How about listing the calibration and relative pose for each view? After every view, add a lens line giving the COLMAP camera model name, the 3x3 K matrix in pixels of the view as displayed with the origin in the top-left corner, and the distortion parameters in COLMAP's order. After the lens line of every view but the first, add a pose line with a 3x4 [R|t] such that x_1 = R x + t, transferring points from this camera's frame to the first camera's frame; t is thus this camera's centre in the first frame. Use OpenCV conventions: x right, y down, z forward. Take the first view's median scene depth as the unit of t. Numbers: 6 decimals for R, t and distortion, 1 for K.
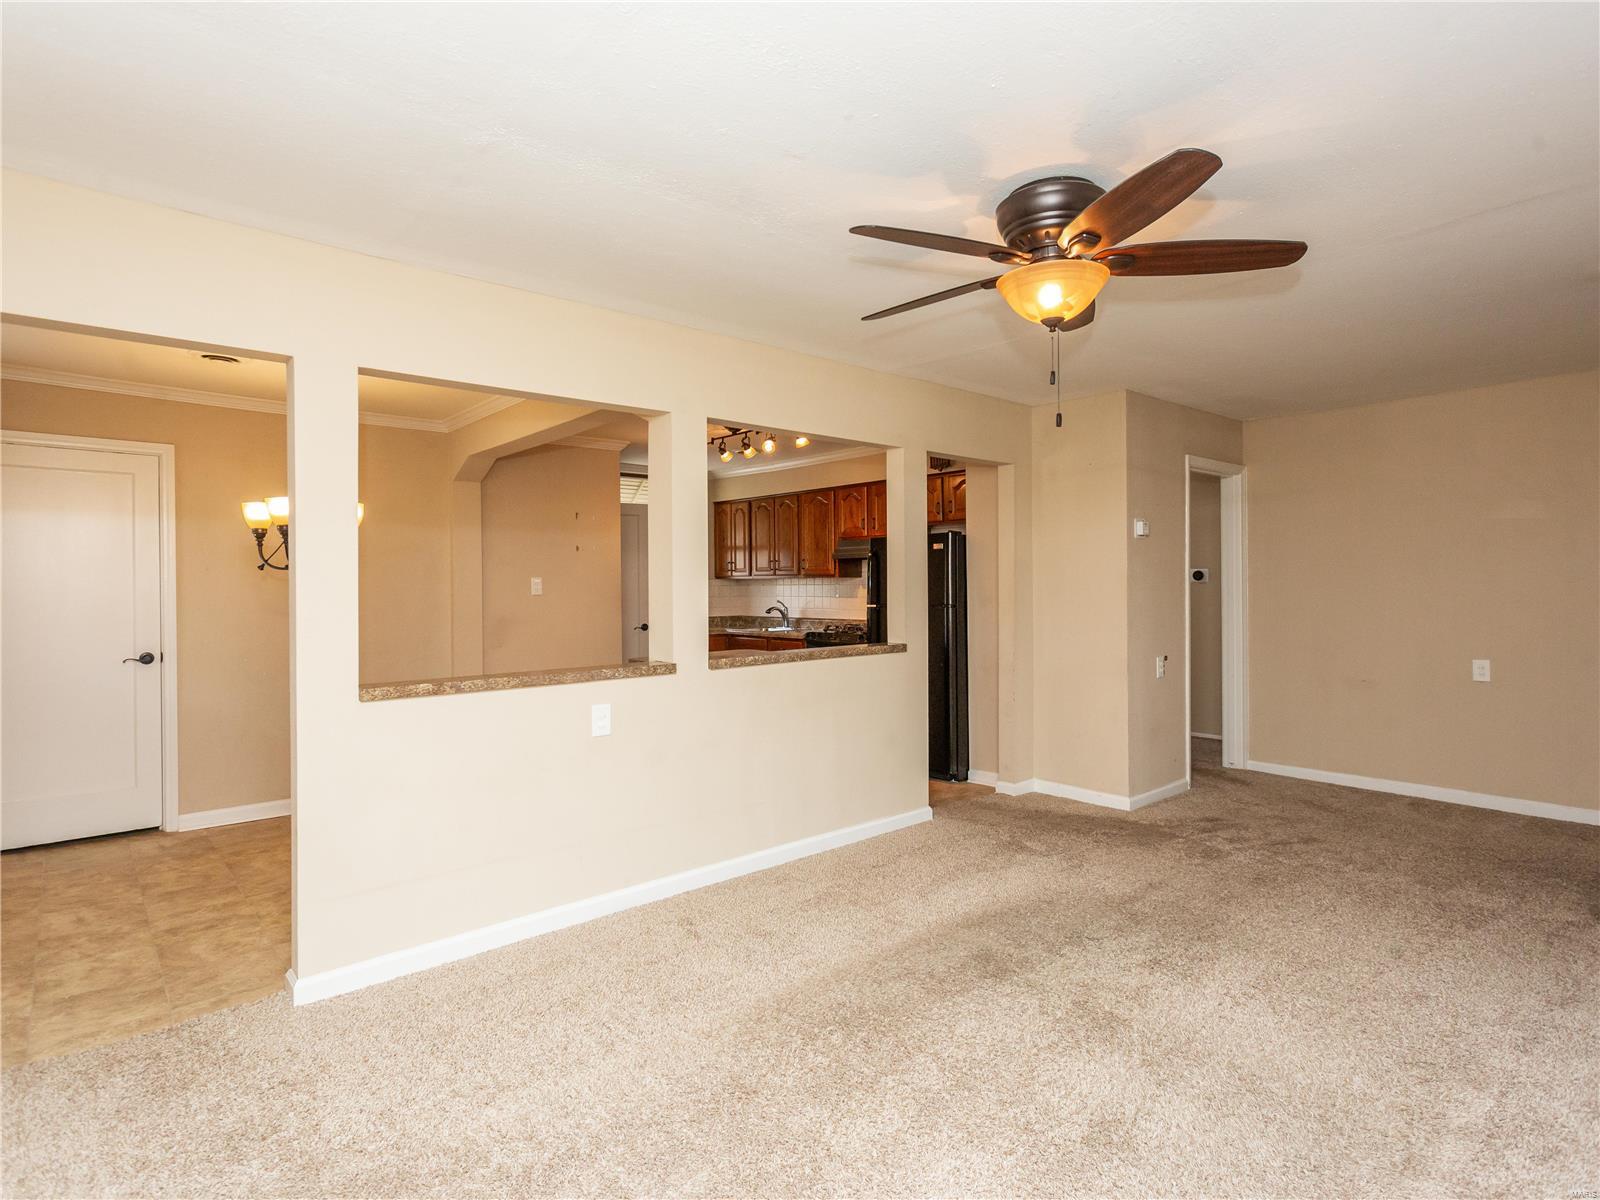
lens RADIAL K [[846.9, 0, 790.0], [0, 846.9, 588.0], [0, 0, 1]] dist [-0.005621, 0.015598]
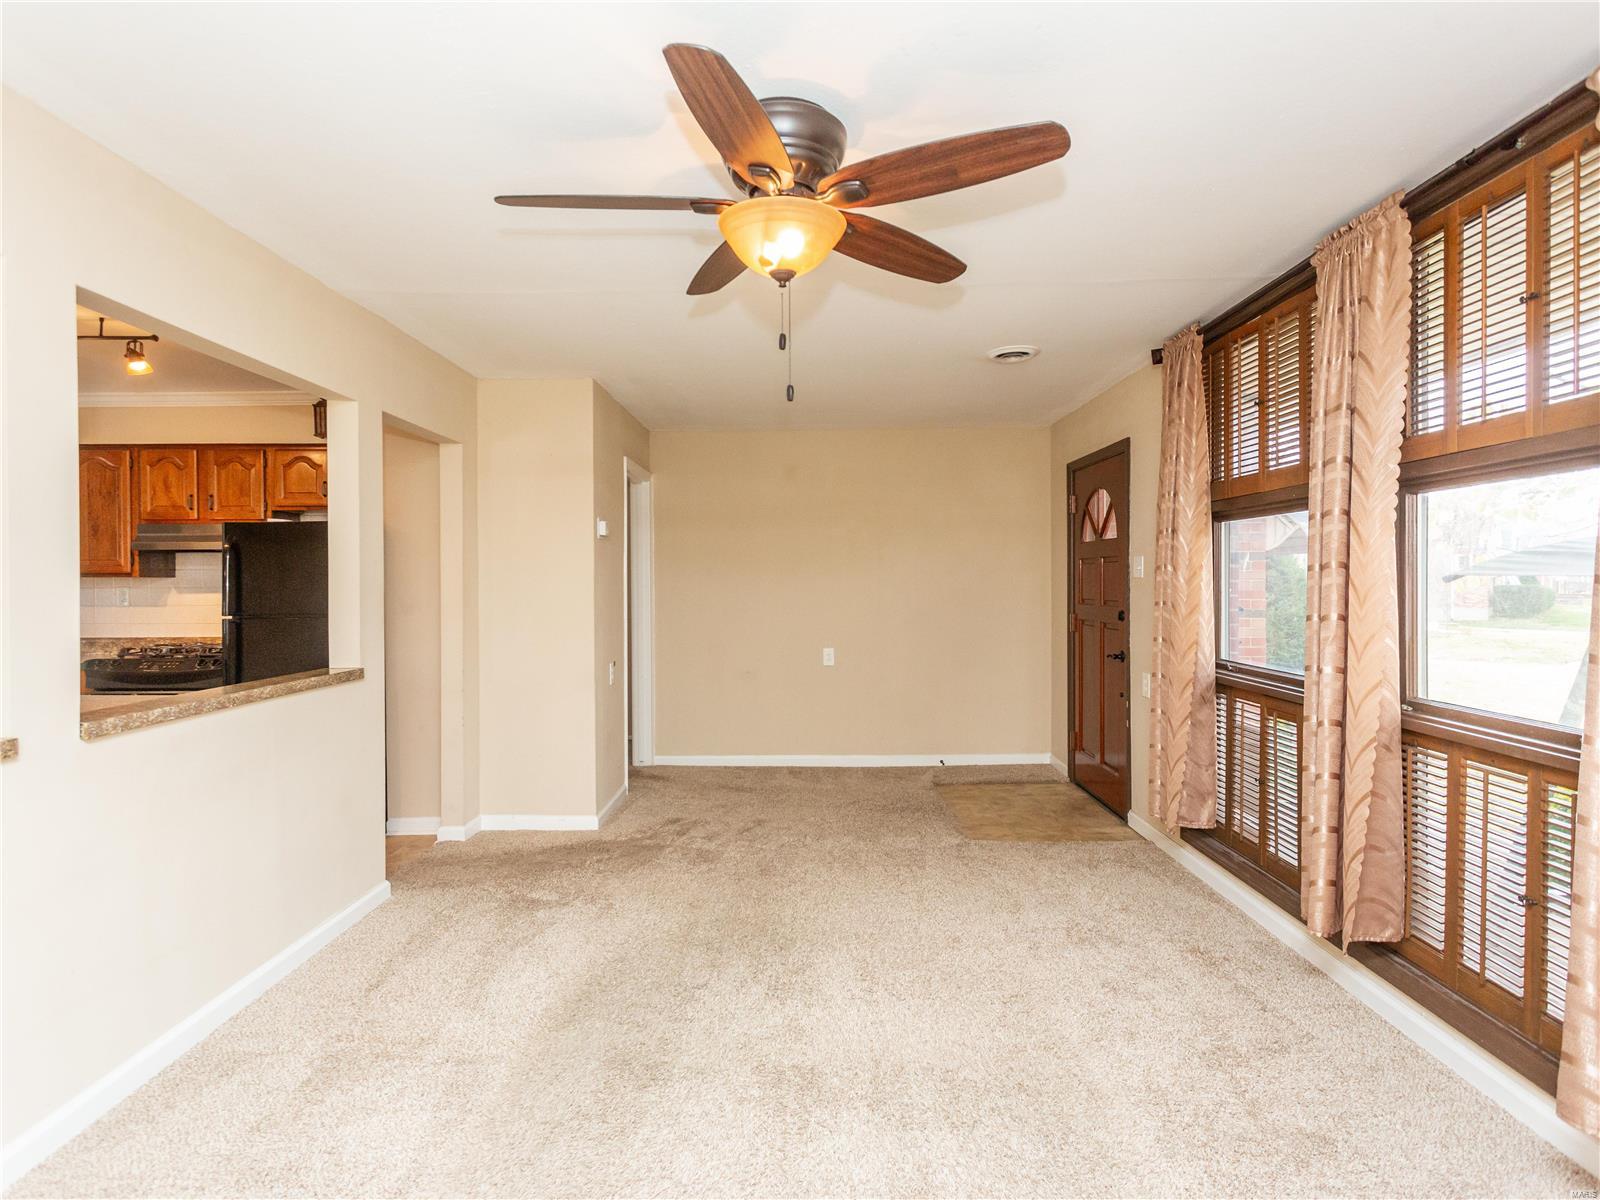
lens RADIAL K [[846.9, 0, 790.0], [0, 846.9, 588.0], [0, 0, 1]] dist [-0.005621, 0.015598]
pose [[0.664876, 0.000298, 0.746954, -0.172518], [0.002400, 0.999994, -0.002535, -0.000968], [-0.746950, 0.003478, 0.664871, 0.240370]]
